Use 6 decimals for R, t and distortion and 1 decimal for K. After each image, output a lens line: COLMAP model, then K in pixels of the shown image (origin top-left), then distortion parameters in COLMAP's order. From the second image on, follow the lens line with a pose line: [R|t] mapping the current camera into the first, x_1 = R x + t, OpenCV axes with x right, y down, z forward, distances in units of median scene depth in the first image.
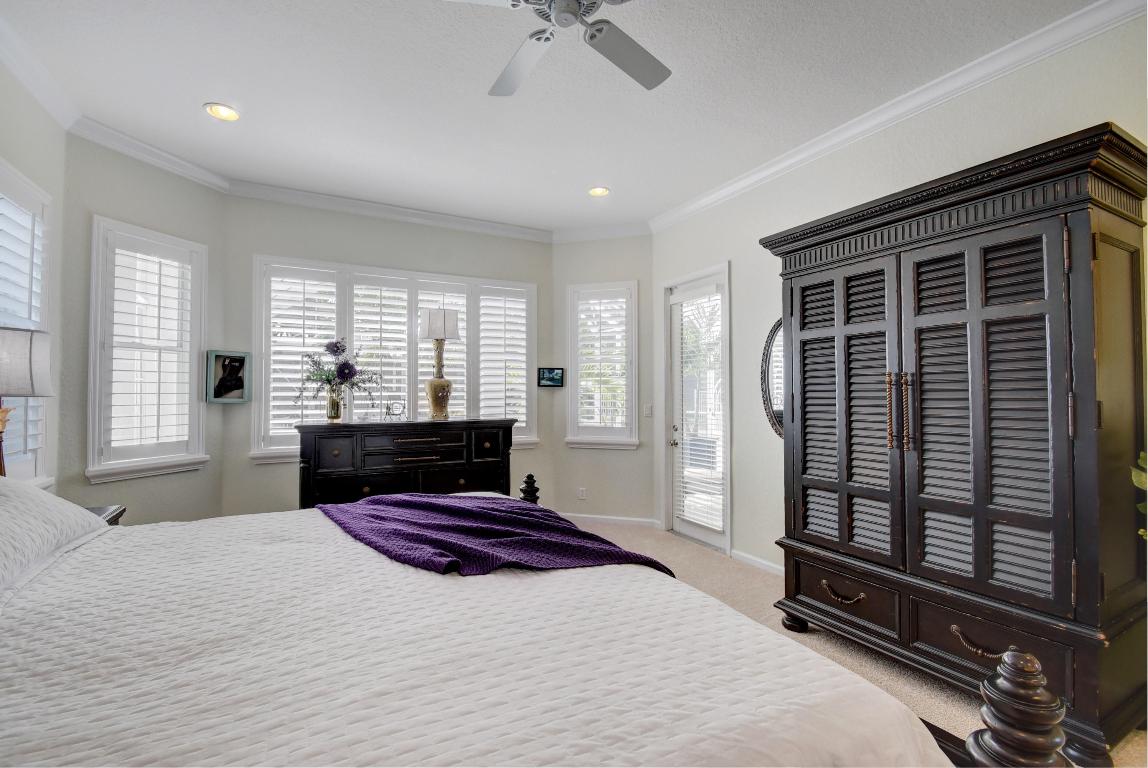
lens RADIAL K [[503.6, 0, 569.1], [0, 503.6, 383.0], [0, 0, 1]] dist [0.006502, -0.014038]
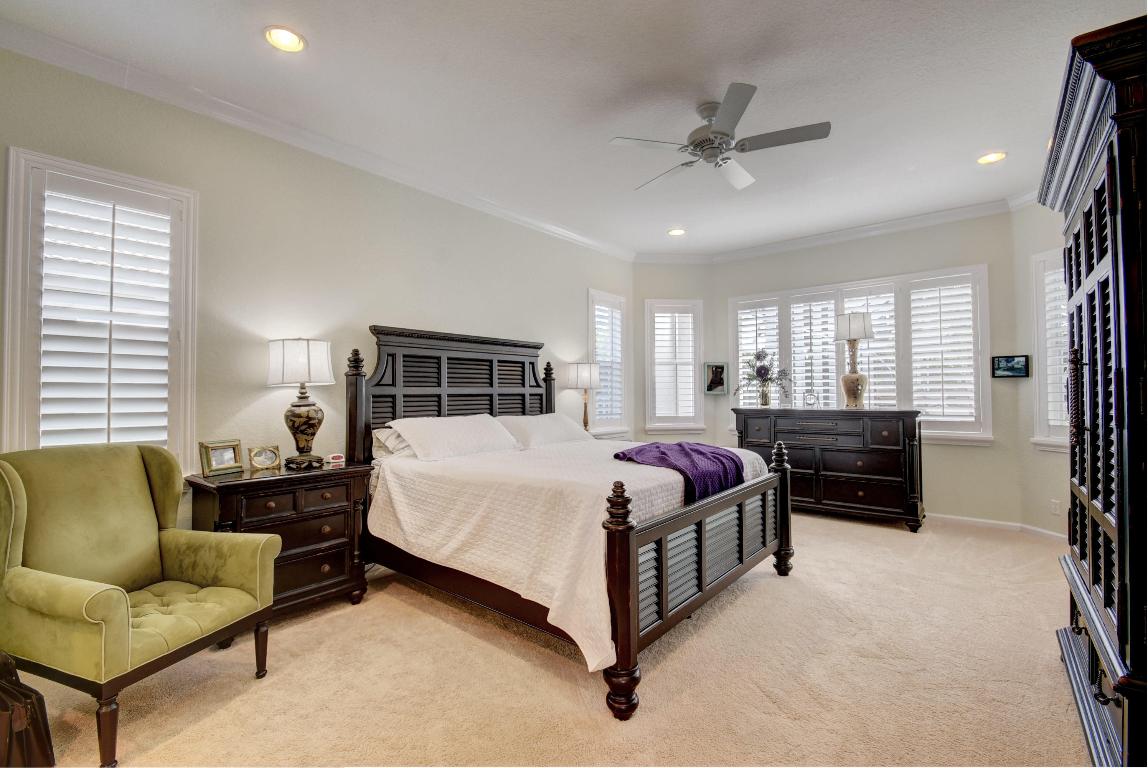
lens RADIAL K [[503.6, 0, 569.1], [0, 503.6, 383.0], [0, 0, 1]] dist [0.006502, -0.014038]
pose [[0.374399, -0.020340, -0.927045, 0.586282], [0.024948, 0.999618, -0.011856, 0.010005], [0.926932, -0.018689, 0.374764, -0.032931]]
